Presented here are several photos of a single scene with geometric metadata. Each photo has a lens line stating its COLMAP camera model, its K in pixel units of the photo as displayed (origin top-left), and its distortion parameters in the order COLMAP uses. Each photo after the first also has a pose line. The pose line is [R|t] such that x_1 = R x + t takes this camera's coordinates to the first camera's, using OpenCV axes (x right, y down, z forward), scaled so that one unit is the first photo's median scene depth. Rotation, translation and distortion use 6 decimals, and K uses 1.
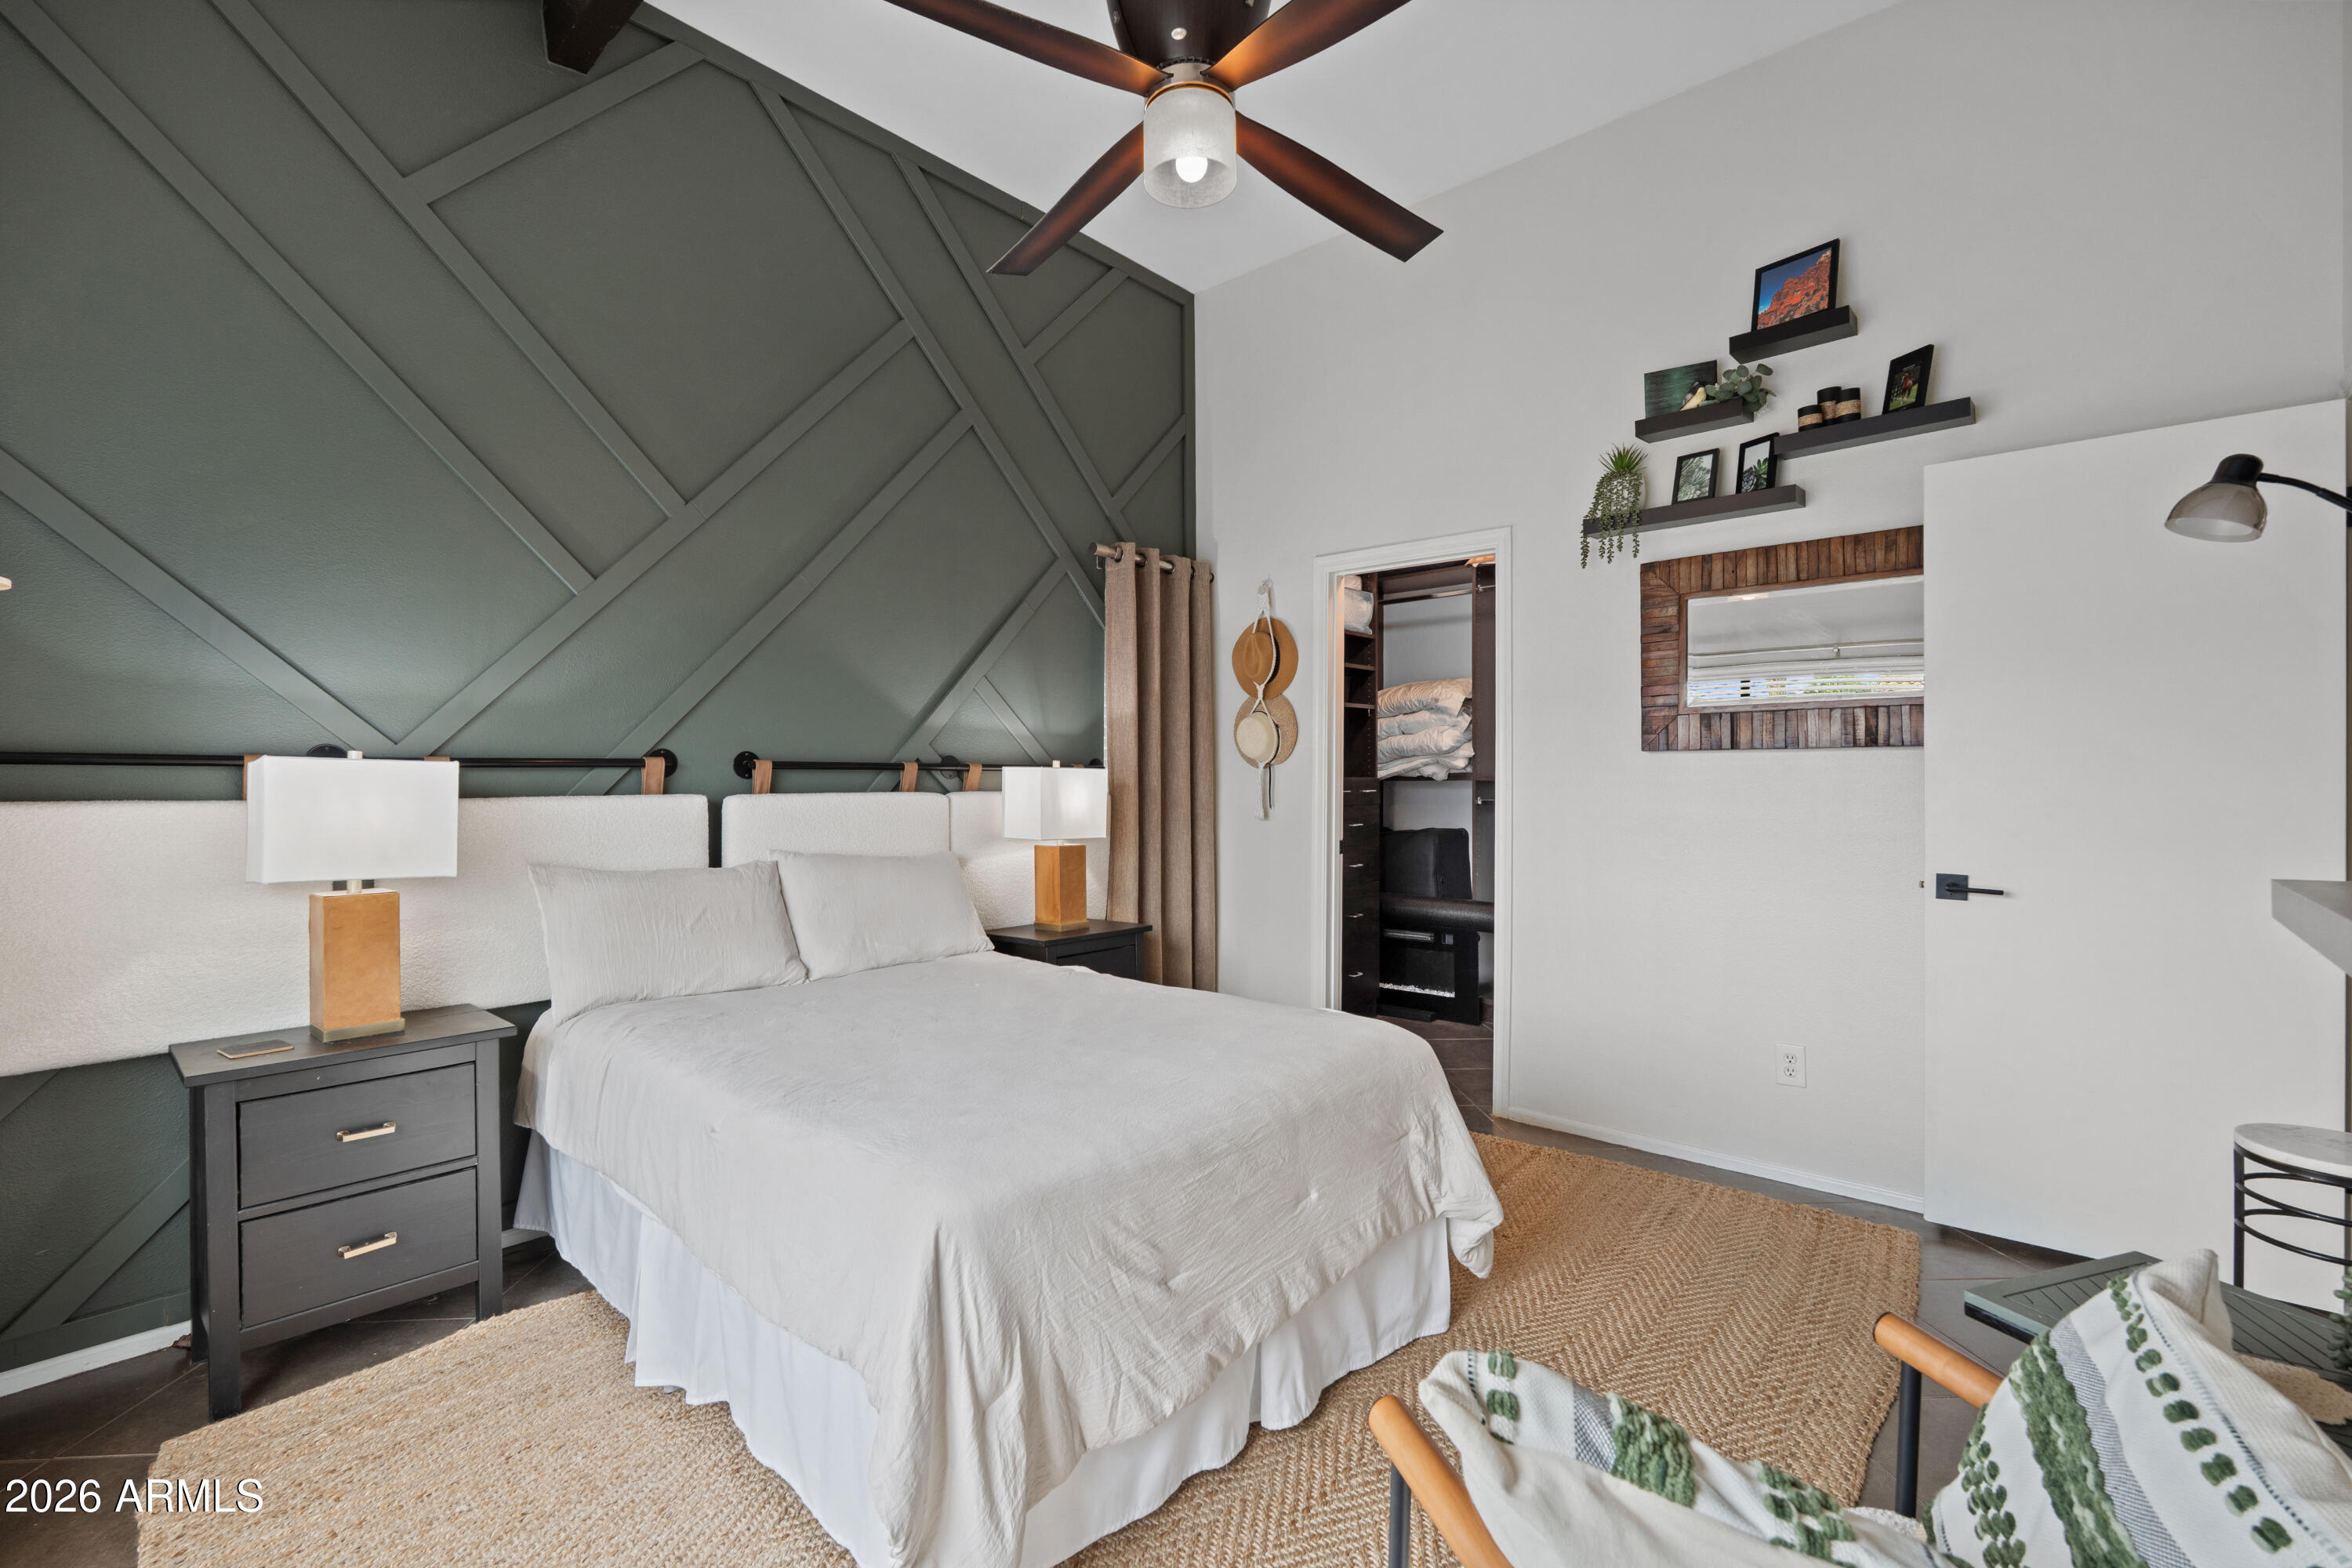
lens RADIAL K [[1064.0, 0, 1124.6], [0, 1064.0, 787.0], [0, 0, 1]] dist [-0.001861, -0.000354]
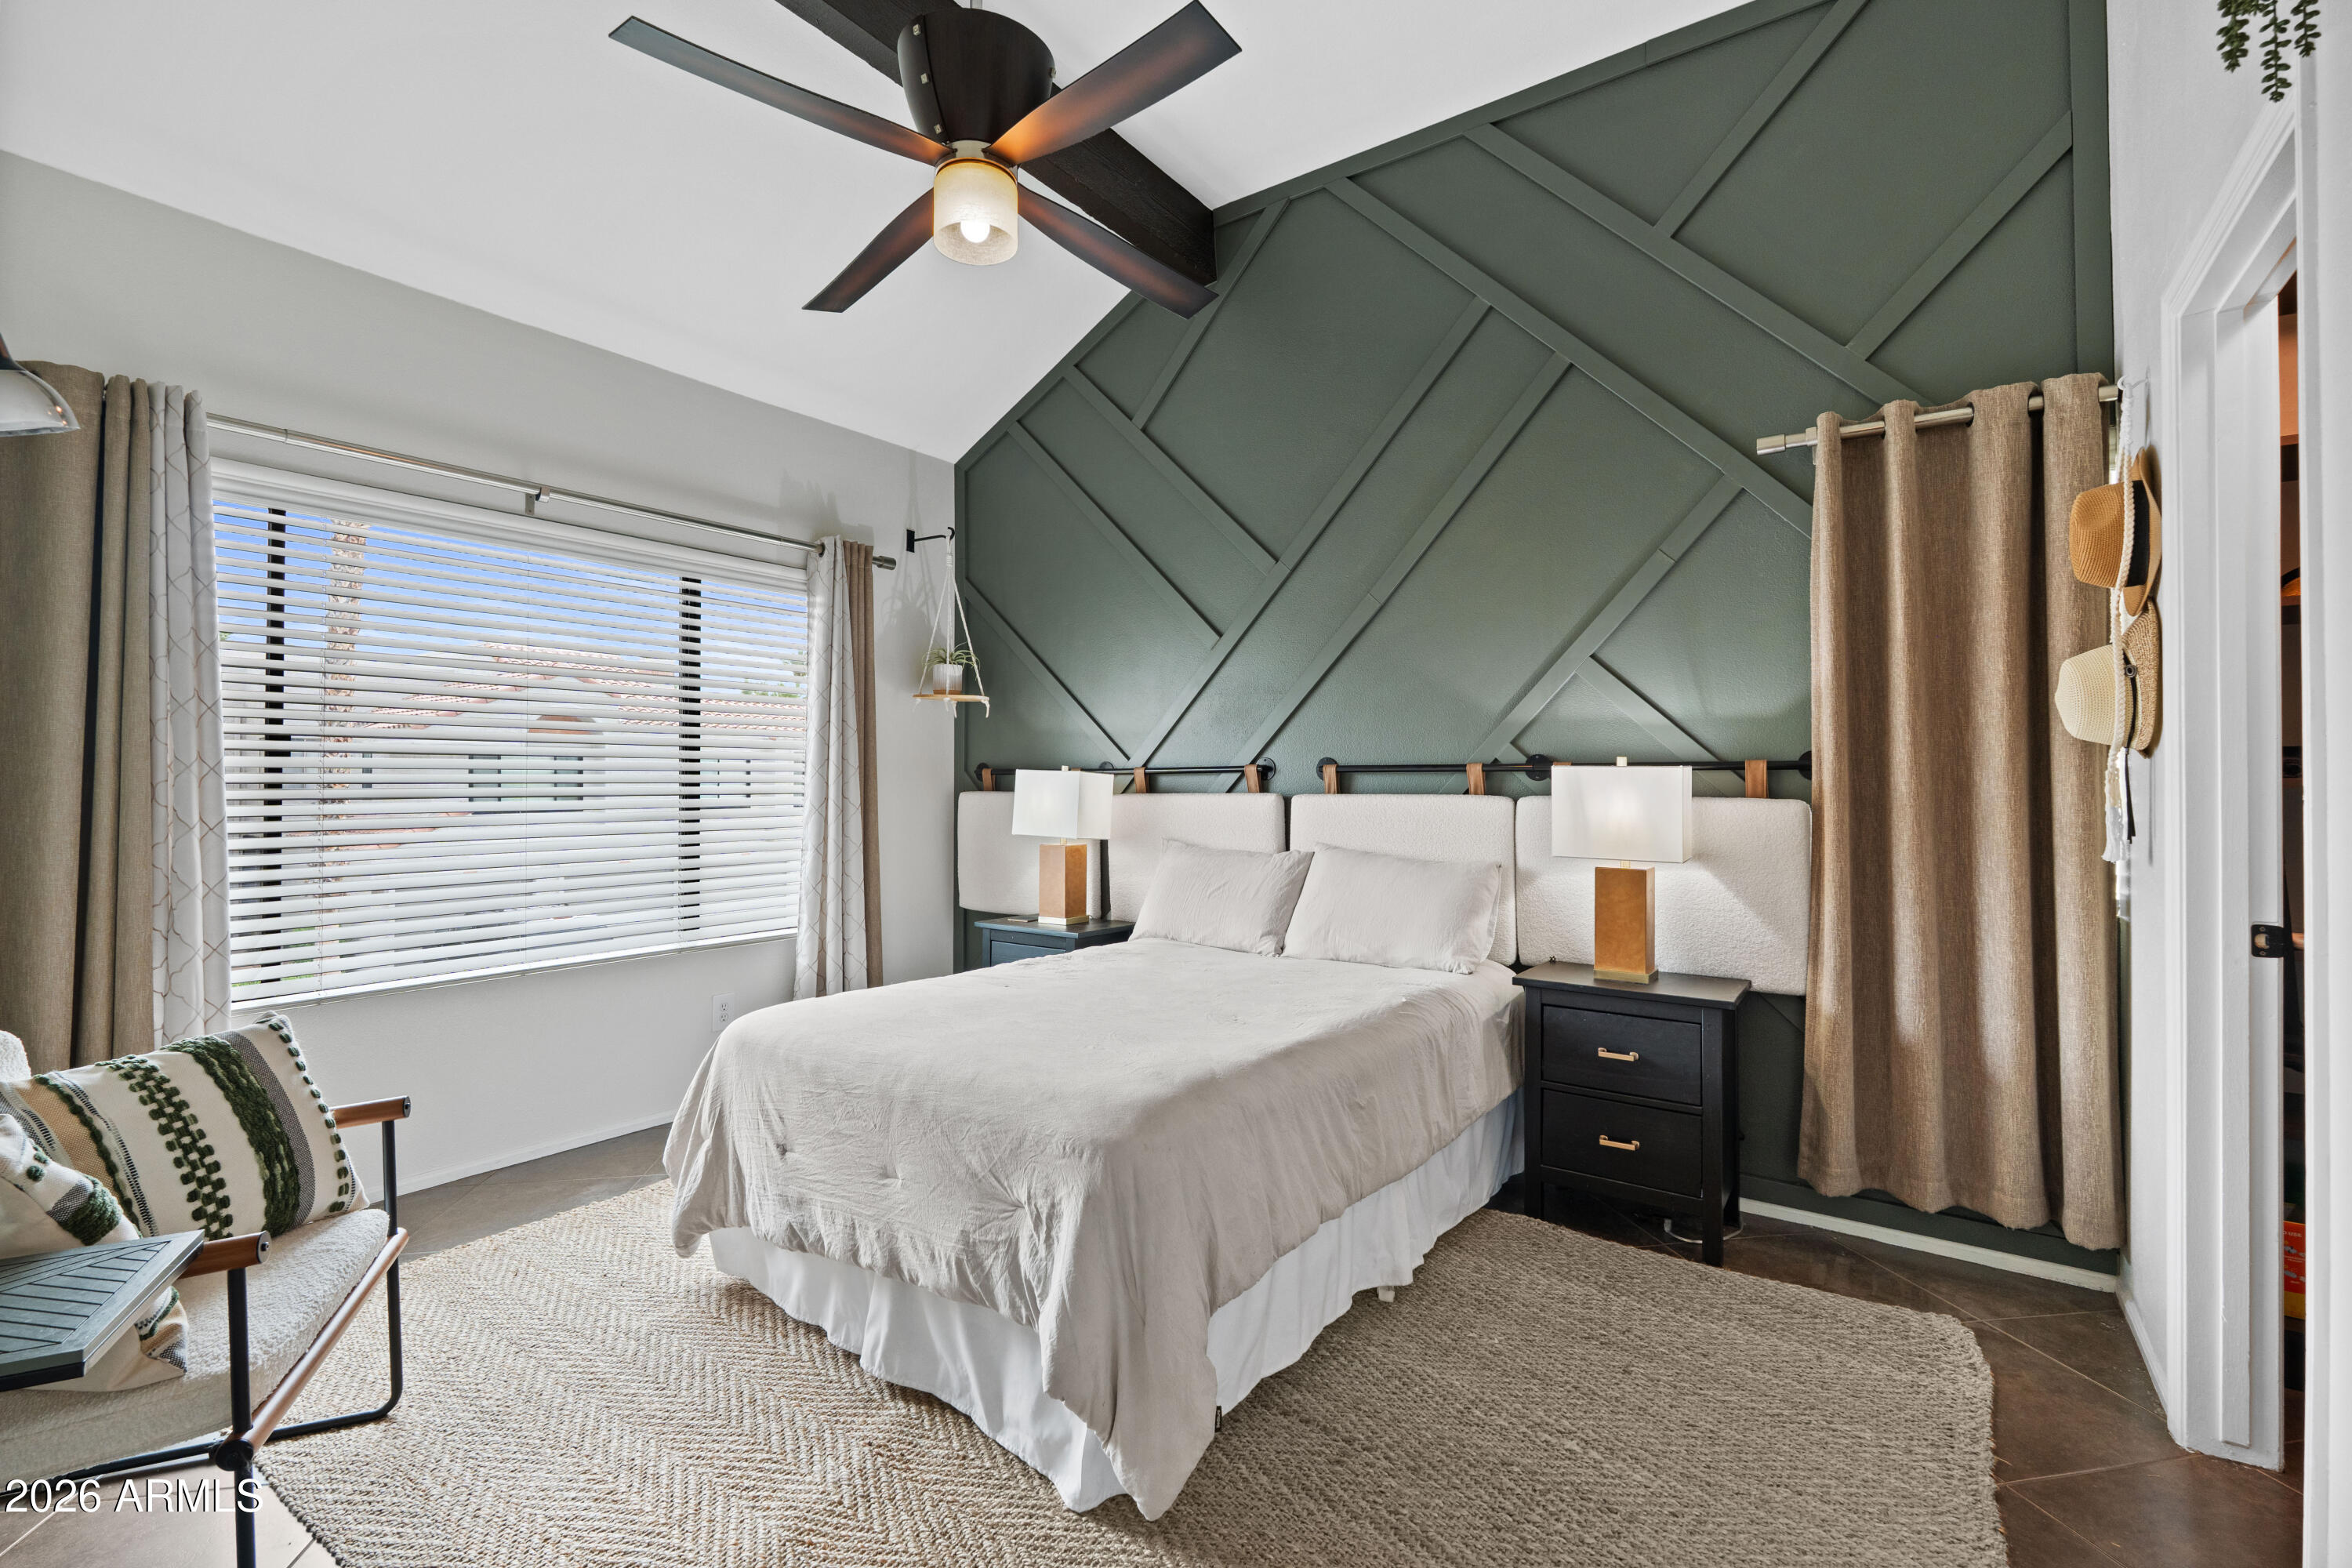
lens RADIAL K [[1016.6, 0, 1181.1], [0, 1016.6, 779.3], [0, 0, 1]] dist [0.016889, -0.000145]
pose [[0.130661, -0.002965, -0.991423, 0.809964], [-0.008914, 0.999952, -0.004165, -0.004266], [0.991387, 0.009382, 0.130628, 0.765750]]
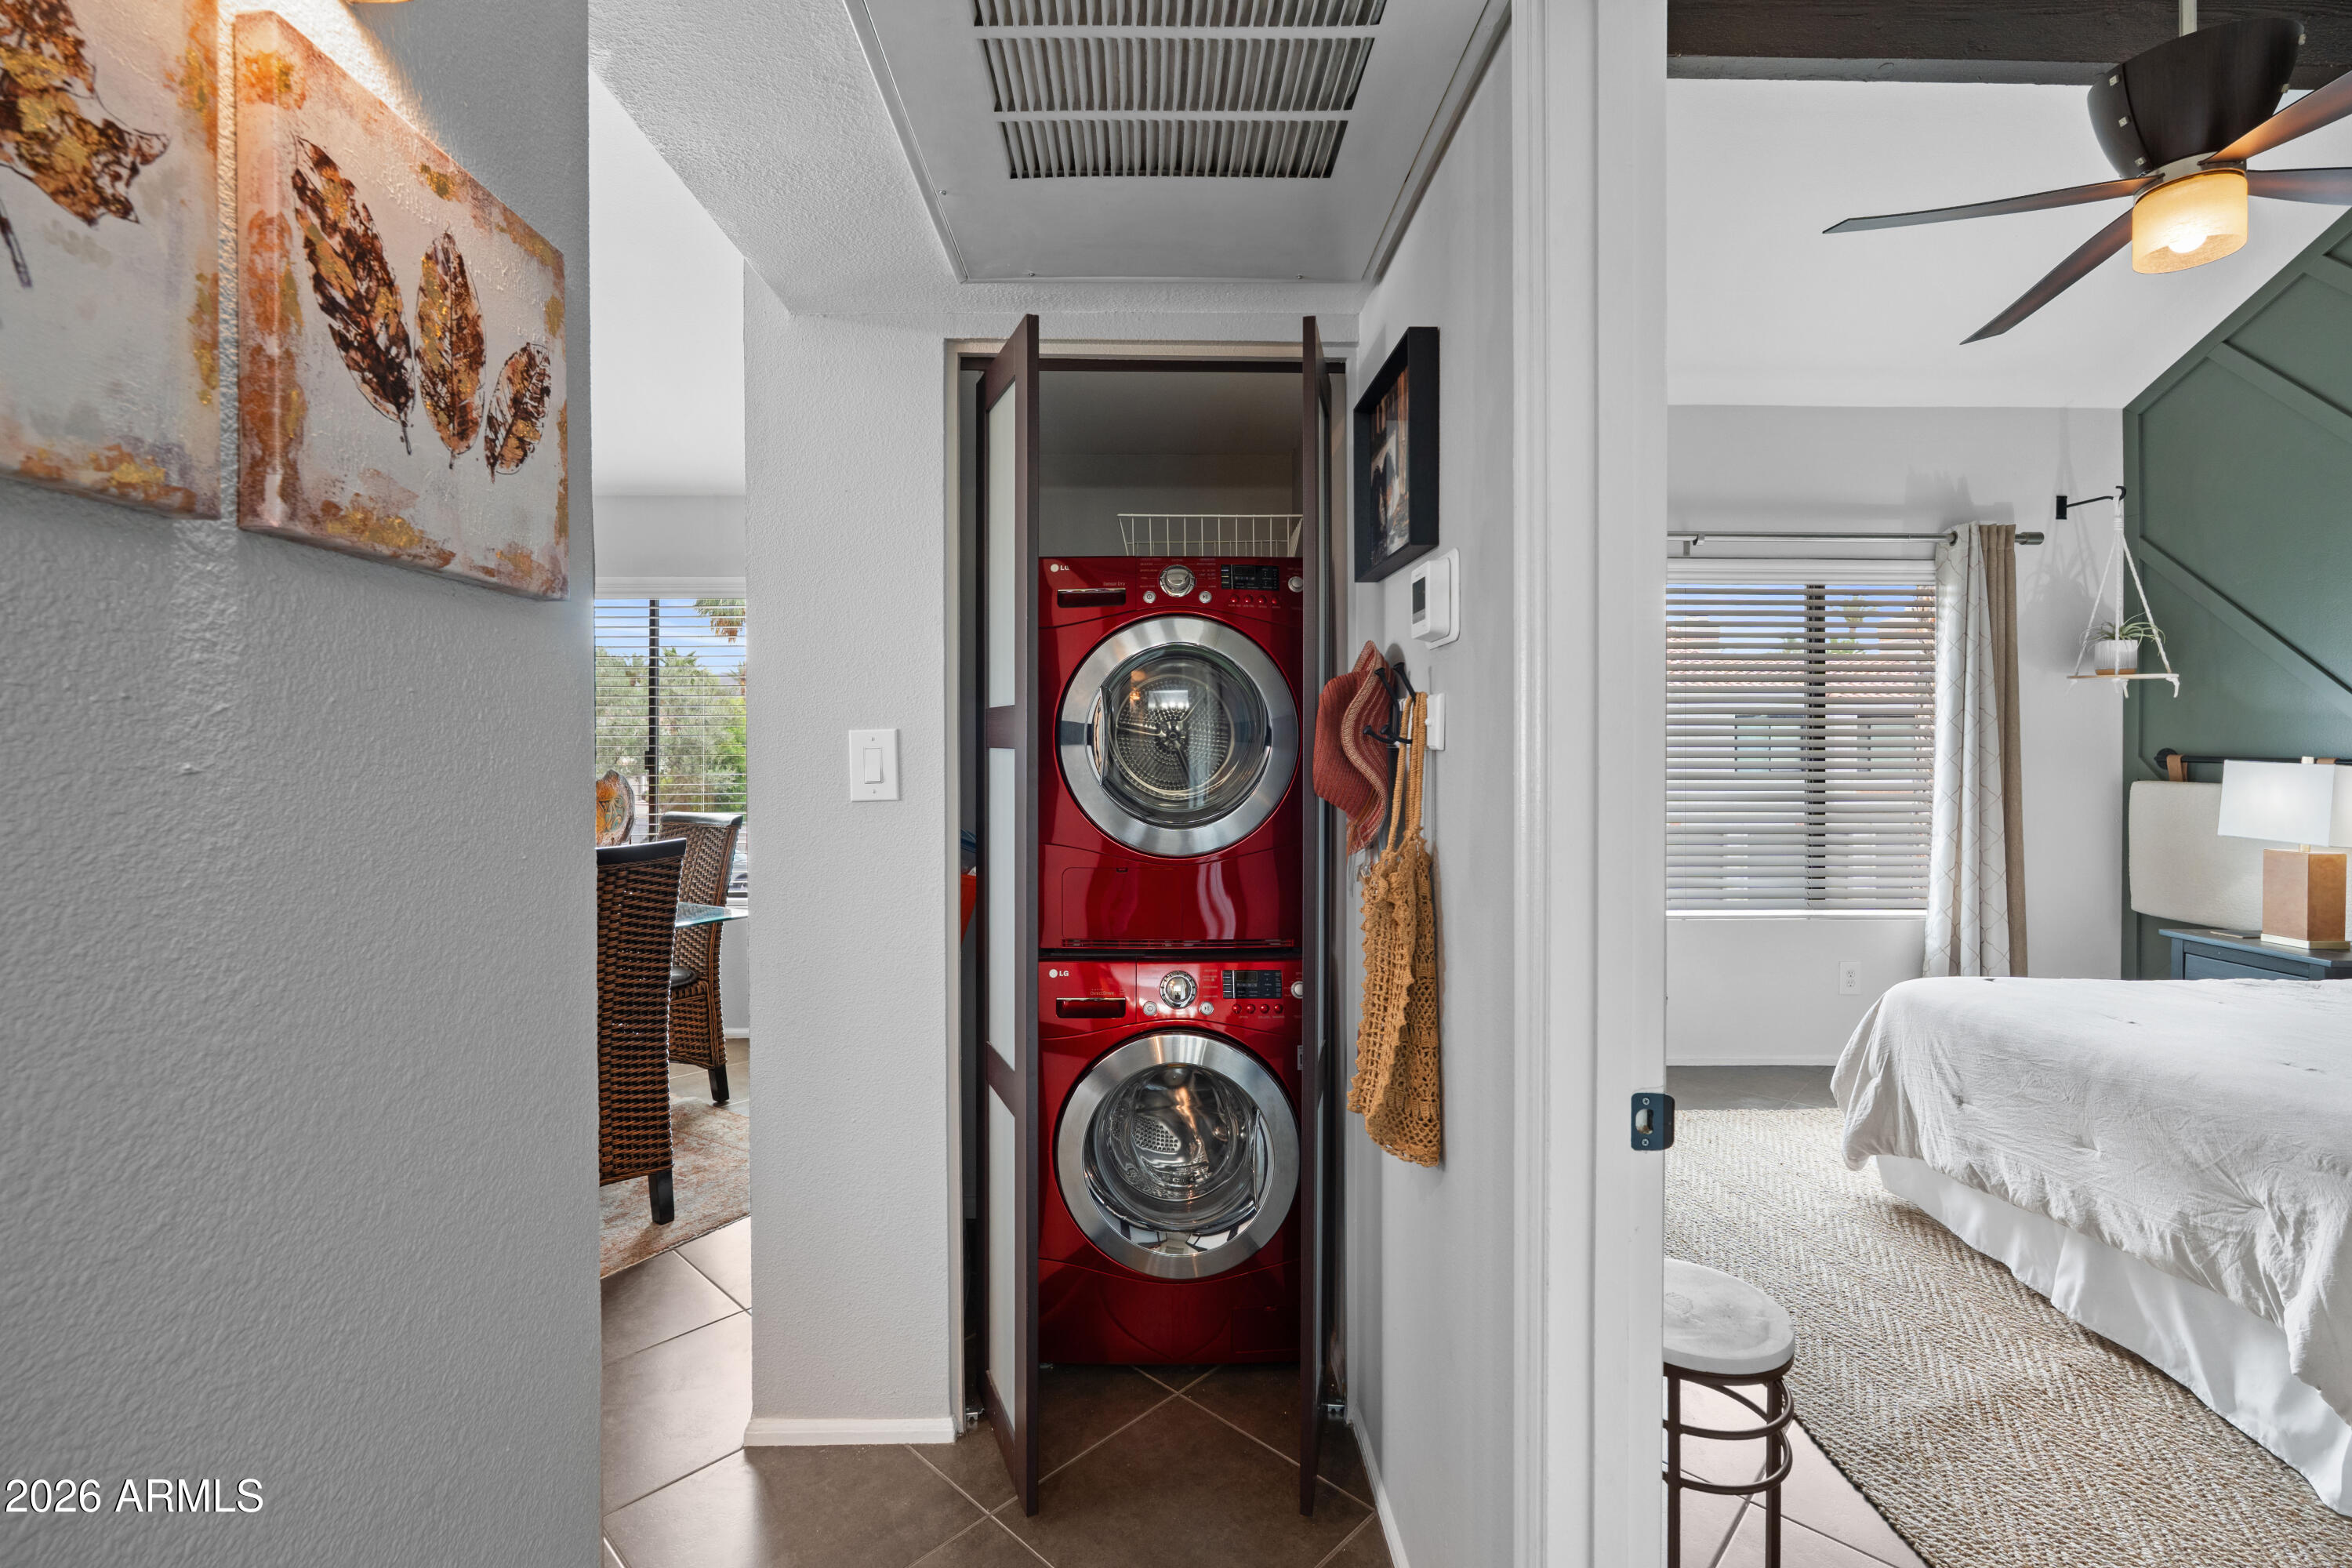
lens RADIAL K [[1034.8, 0, 1168.4], [0, 1034.8, 751.5], [0, 0, 1]] dist [-0.004071, -0.000690]
pose [[-0.724329, 0.006629, -0.689423, 1.126225], [-0.003693, 0.999902, 0.013495, -0.041178], [0.689445, 0.012321, -0.724234, 0.745236]]
